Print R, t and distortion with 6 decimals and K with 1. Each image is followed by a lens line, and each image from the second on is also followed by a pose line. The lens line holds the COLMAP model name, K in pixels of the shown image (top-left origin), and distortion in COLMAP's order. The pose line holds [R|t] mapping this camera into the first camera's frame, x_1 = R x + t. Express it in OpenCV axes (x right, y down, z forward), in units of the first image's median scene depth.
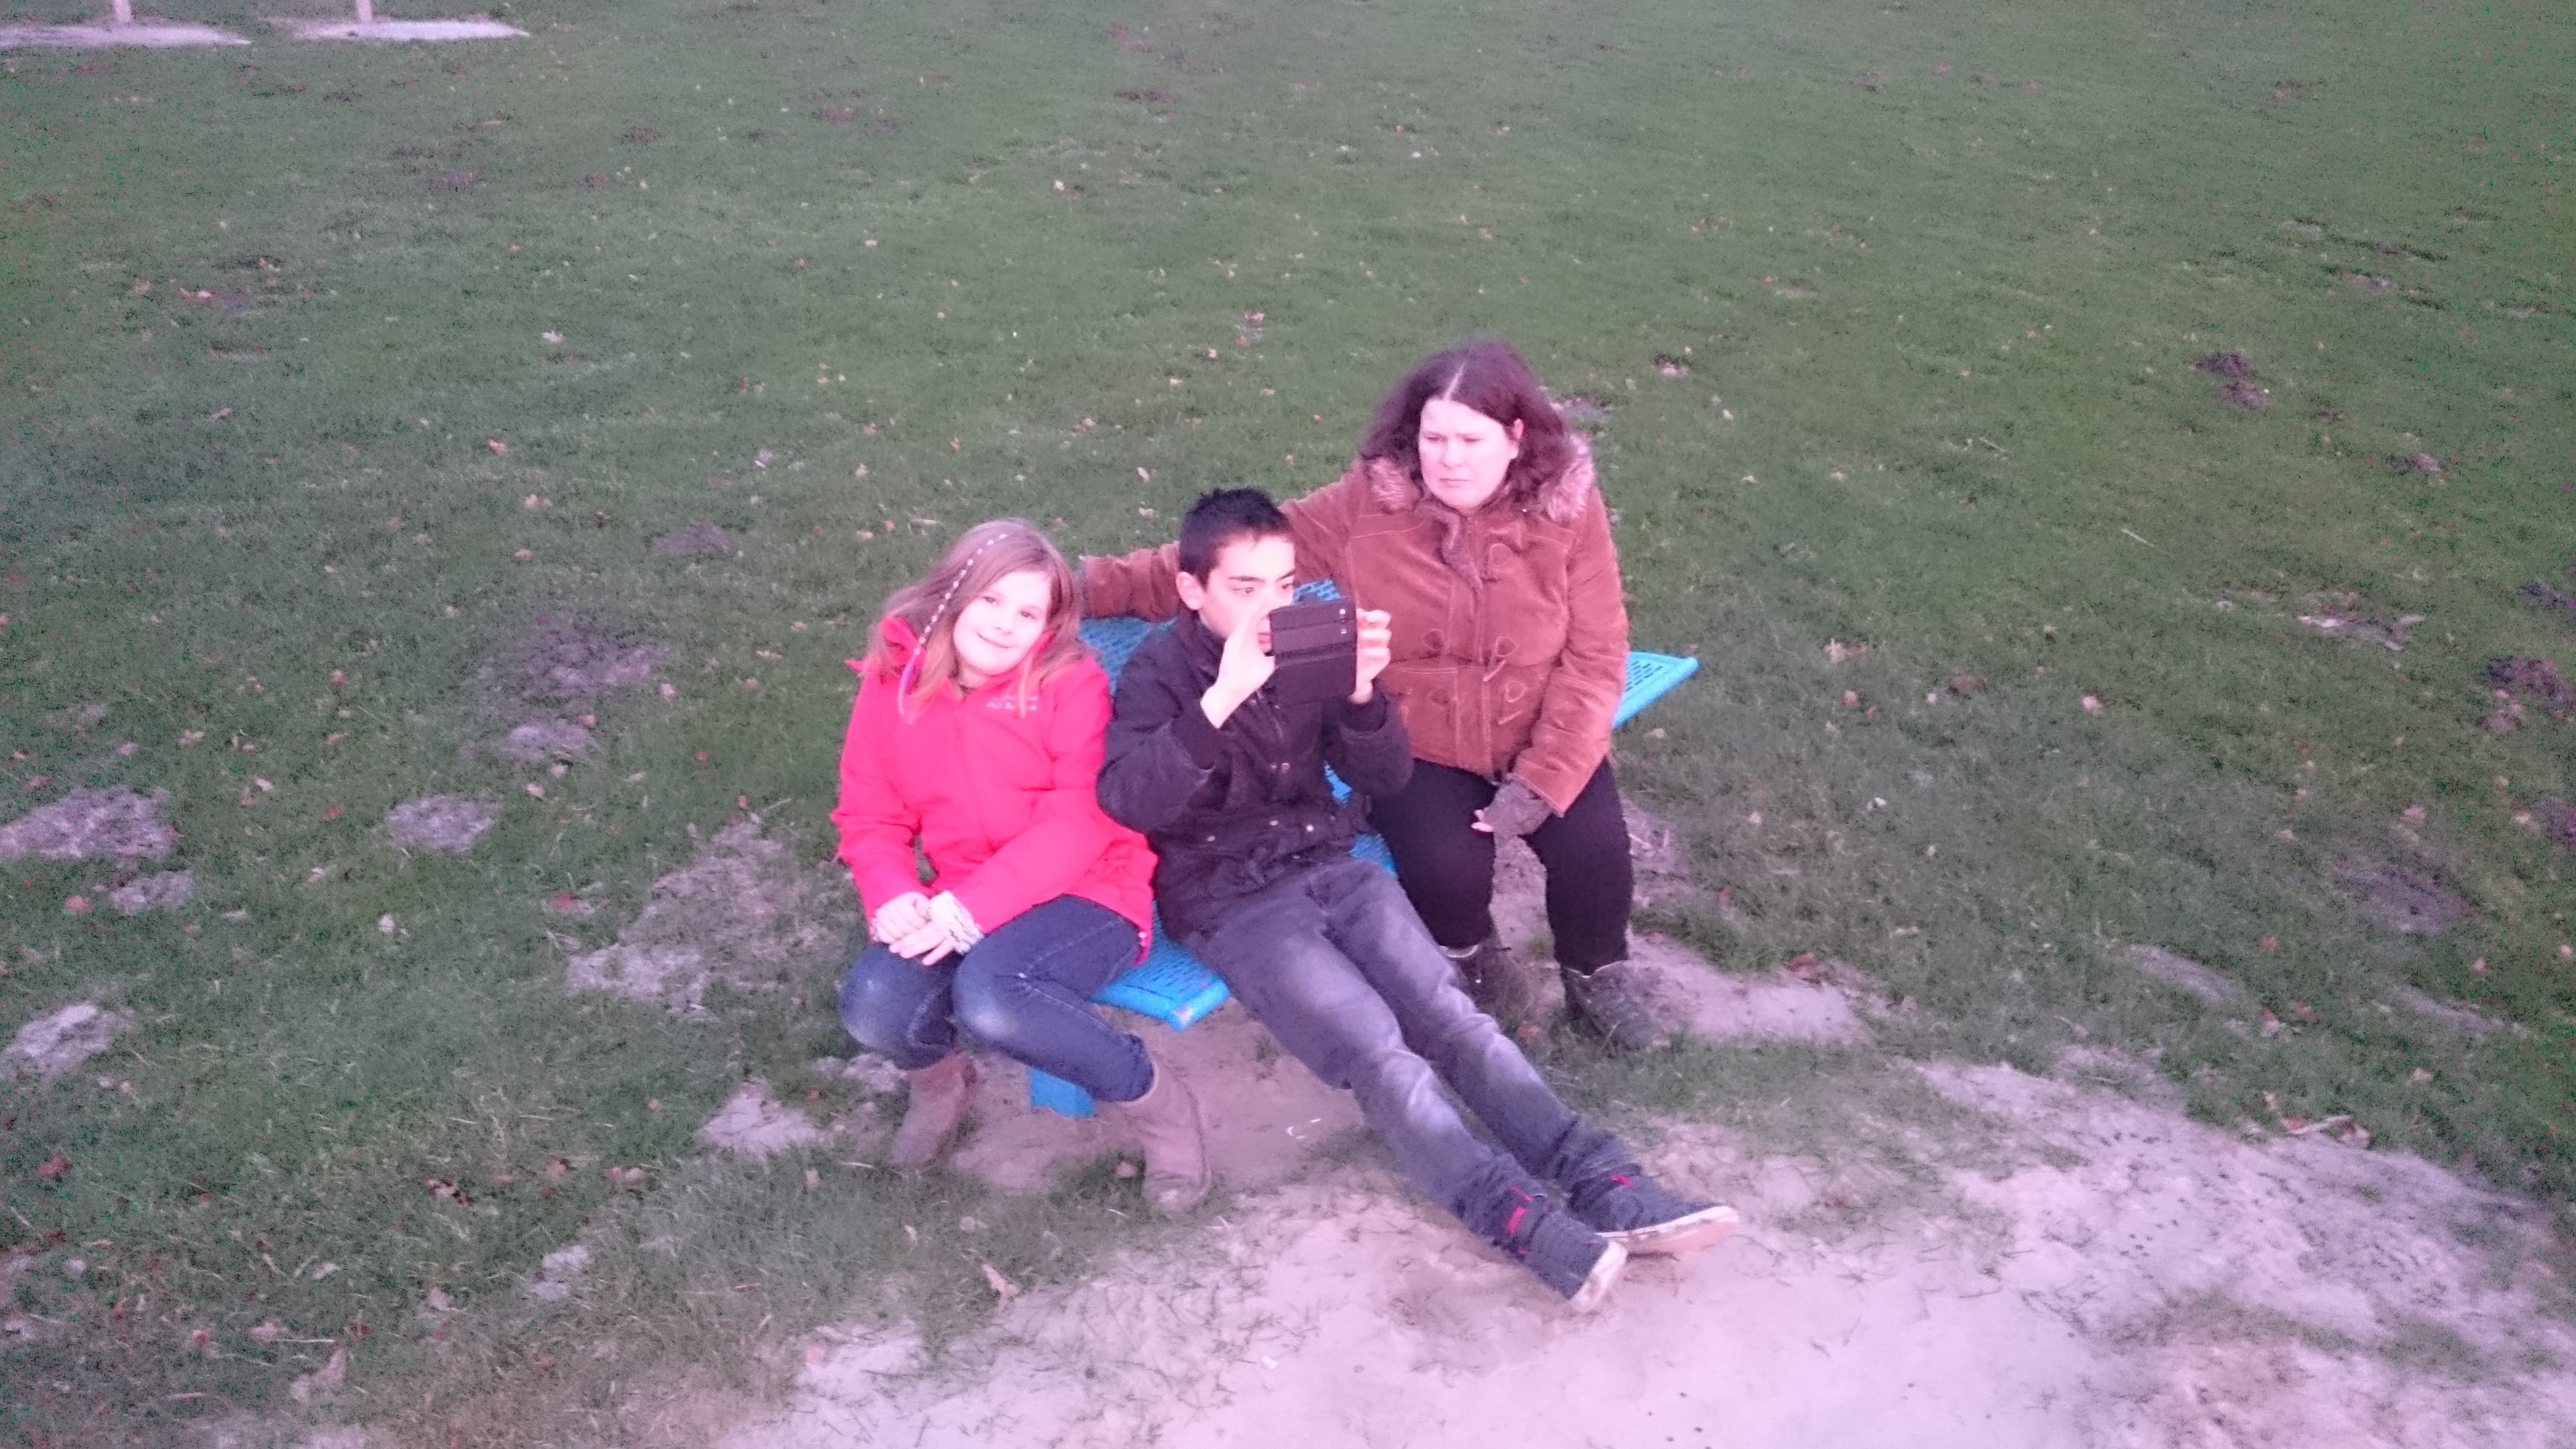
lens RADIAL K [[1937.3, 0, 1288.0], [0, 1937.3, 724.5], [0, 0, 1]] dist [0.003652, -0.006726]
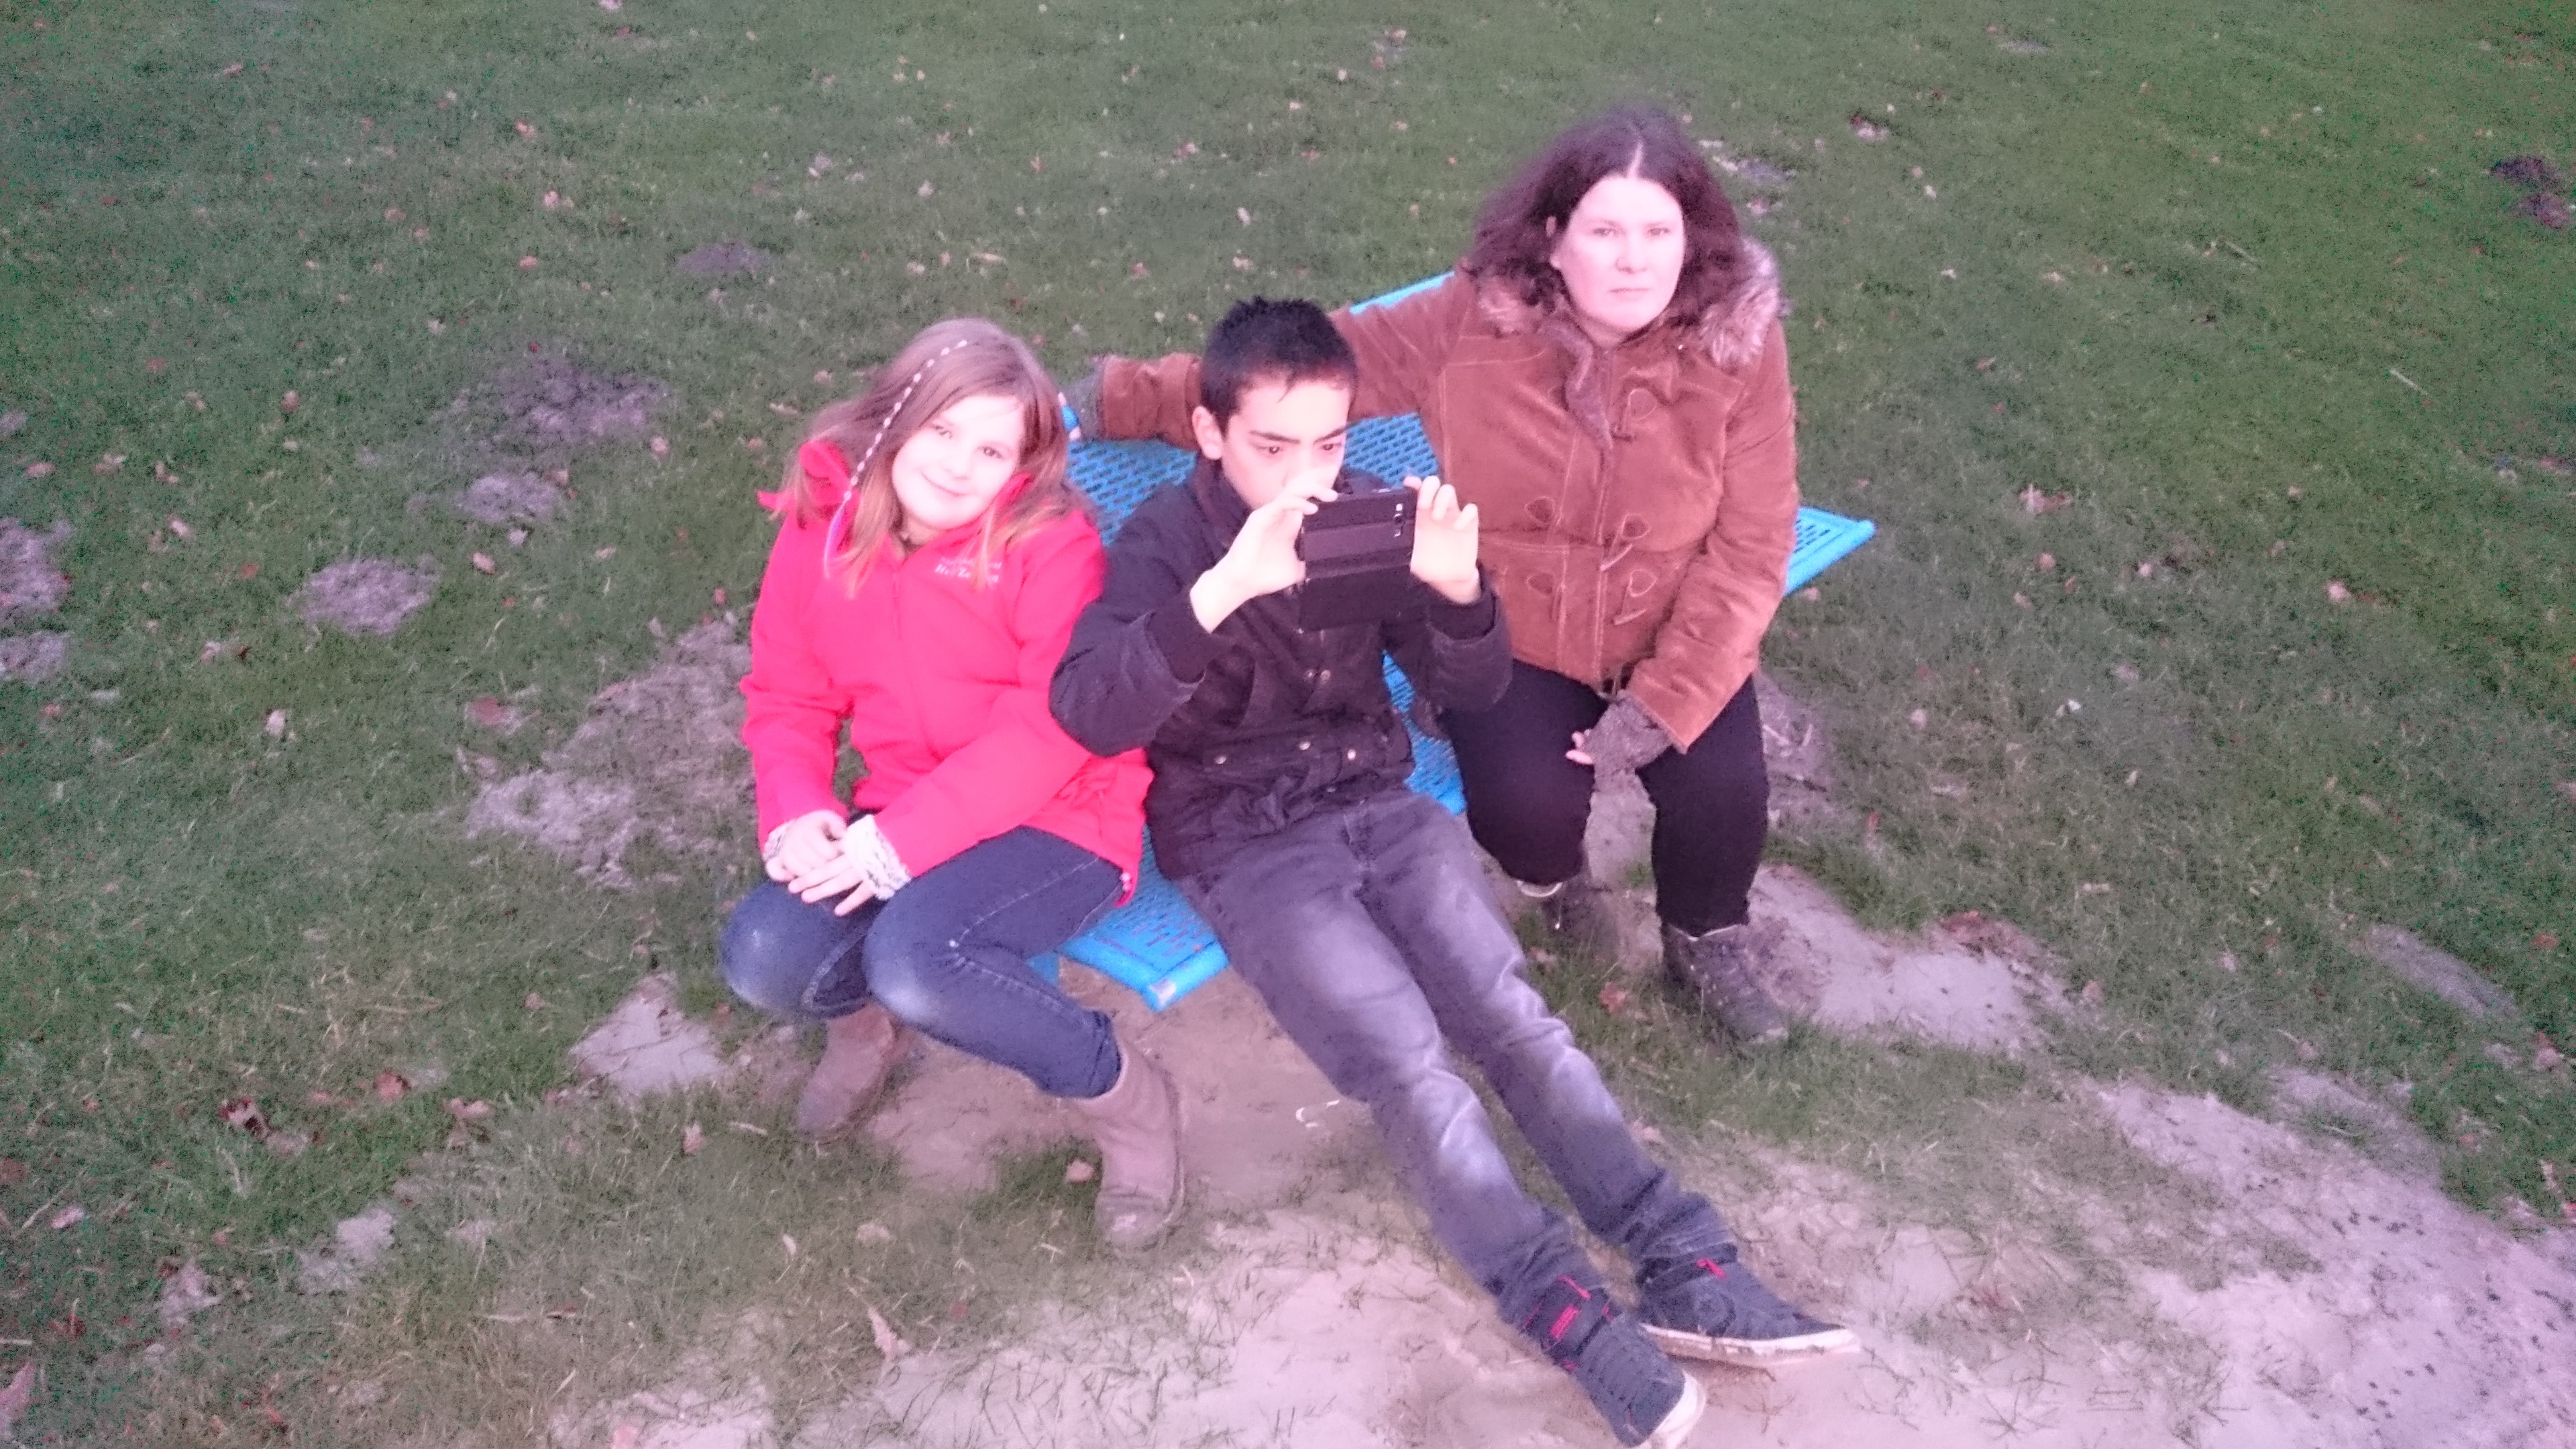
lens RADIAL K [[1928.2, 0, 1291.7], [0, 1928.2, 750.3], [0, 0, 1]] dist [0.003749, -0.005080]
pose [[0.994839, 0.087404, -0.051542, 0.020950], [-0.078506, 0.984826, 0.154772, -0.049879], [0.064287, -0.149926, 0.986605, 0.191980]]
